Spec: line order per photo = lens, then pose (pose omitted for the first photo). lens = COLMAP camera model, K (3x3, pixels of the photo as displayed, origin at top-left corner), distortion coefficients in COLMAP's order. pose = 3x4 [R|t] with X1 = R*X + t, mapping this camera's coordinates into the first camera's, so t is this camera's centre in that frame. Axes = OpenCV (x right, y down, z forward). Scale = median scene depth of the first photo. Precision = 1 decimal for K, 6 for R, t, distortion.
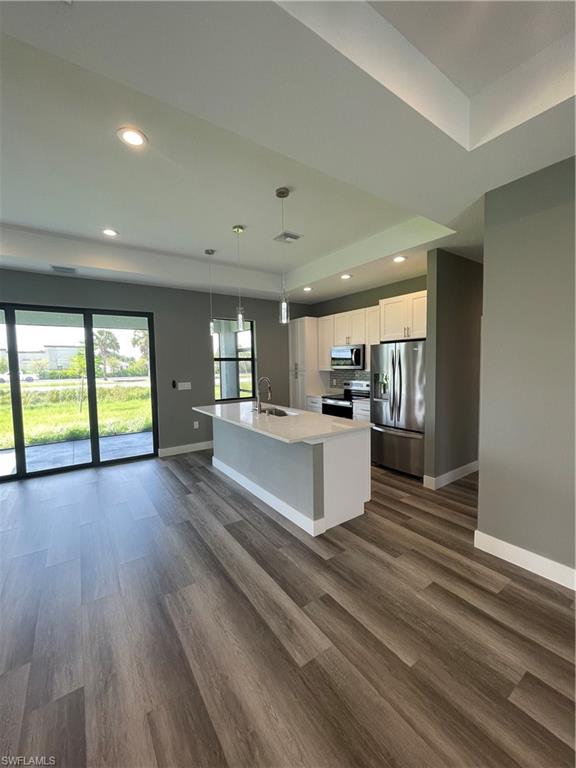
lens RADIAL K [[309.1, 0, 286.1], [0, 309.1, 382.7], [0, 0, 1]] dist [-0.000990, -0.000160]
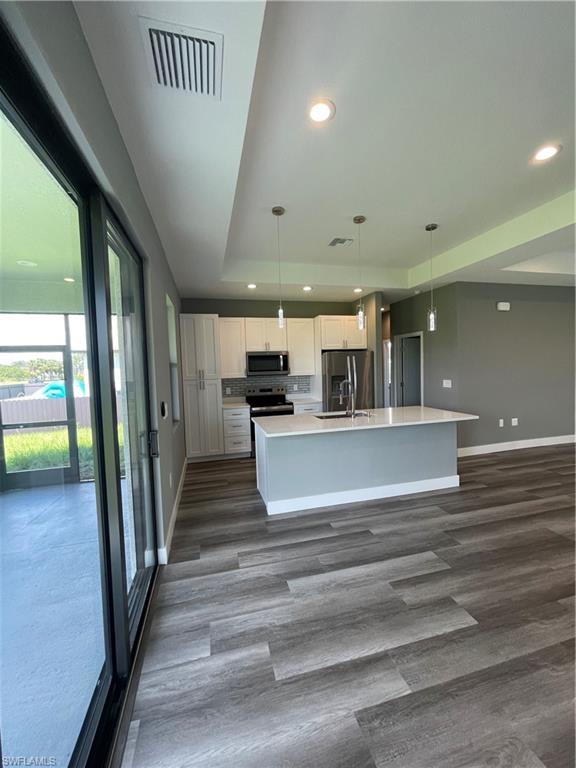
lens RADIAL K [[310.2, 0, 288.0], [0, 310.2, 384.0], [0, 0, 1]] dist [0.000368, 0.000118]
pose [[0.339726, -0.046677, 0.939365, -0.858599], [0.084250, 0.996263, 0.019035, -0.032756], [-0.936743, 0.072675, 0.342389, 0.703049]]
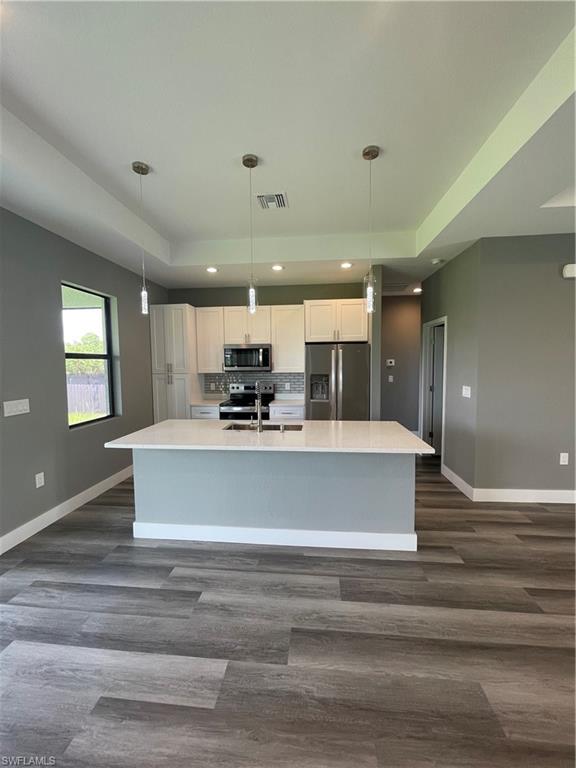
lens RADIAL K [[309.1, 0, 286.1], [0, 309.1, 382.7], [0, 0, 1]] dist [-0.000990, -0.000160]
pose [[0.644205, -0.038032, 0.763907, -0.485664], [0.047000, 0.998844, 0.010094, -0.015195], [-0.763407, 0.029401, 0.645248, 0.400928]]
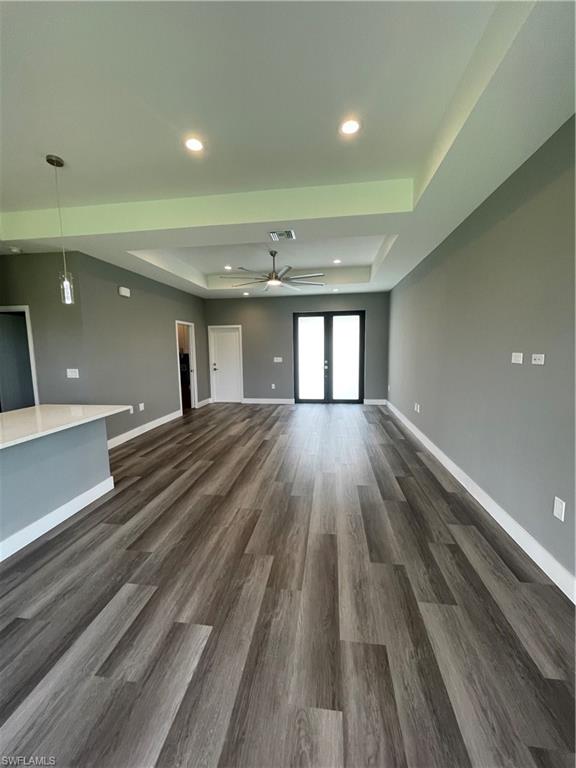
lens RADIAL K [[309.1, 0, 286.1], [0, 309.1, 382.7], [0, 0, 1]] dist [-0.000990, -0.000160]
pose [[-0.736618, -0.049605, 0.674488, -0.712383], [0.067803, 0.986865, 0.146628, -0.029293], [-0.672902, 0.153741, -0.723579, 0.791588]]
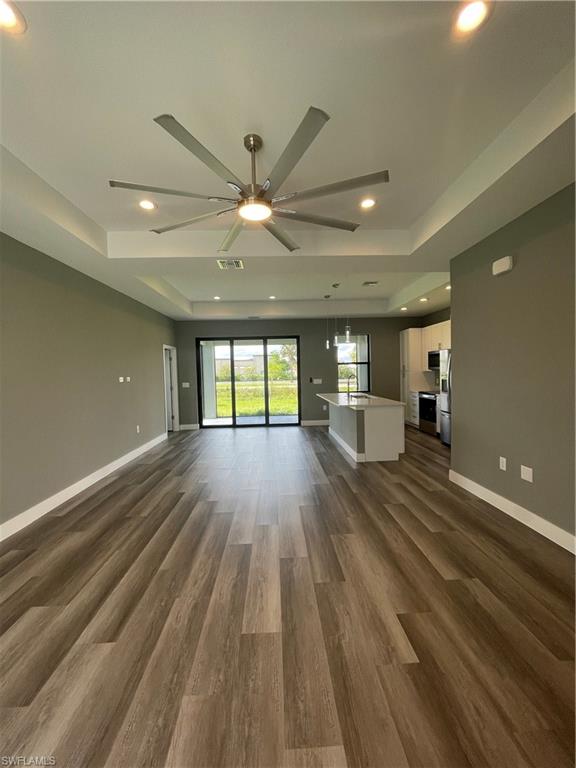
lens RADIAL K [[309.1, 0, 286.1], [0, 309.1, 382.7], [0, 0, 1]] dist [-0.000990, -0.000160]
pose [[0.847964, 0.015324, -0.529833, 0.394186], [-0.022497, 0.999722, -0.007089, 0.035504], [0.529577, 0.017931, 0.848073, -0.425305]]
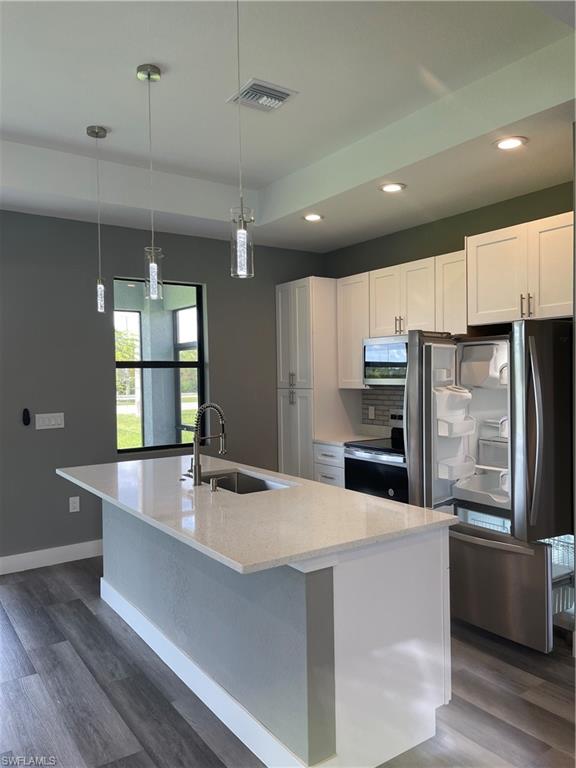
lens RADIAL K [[580.8, 0, 288.0], [0, 580.8, 384.0], [0, 0, 1]] dist [0.064169, -0.097184]
pose [[0.999998, 0.002129, 0.000057, 0.035679], [-0.002124, 0.999025, -0.044108, -0.007598], [-0.000151, 0.044107, 0.999027, 0.128859]]
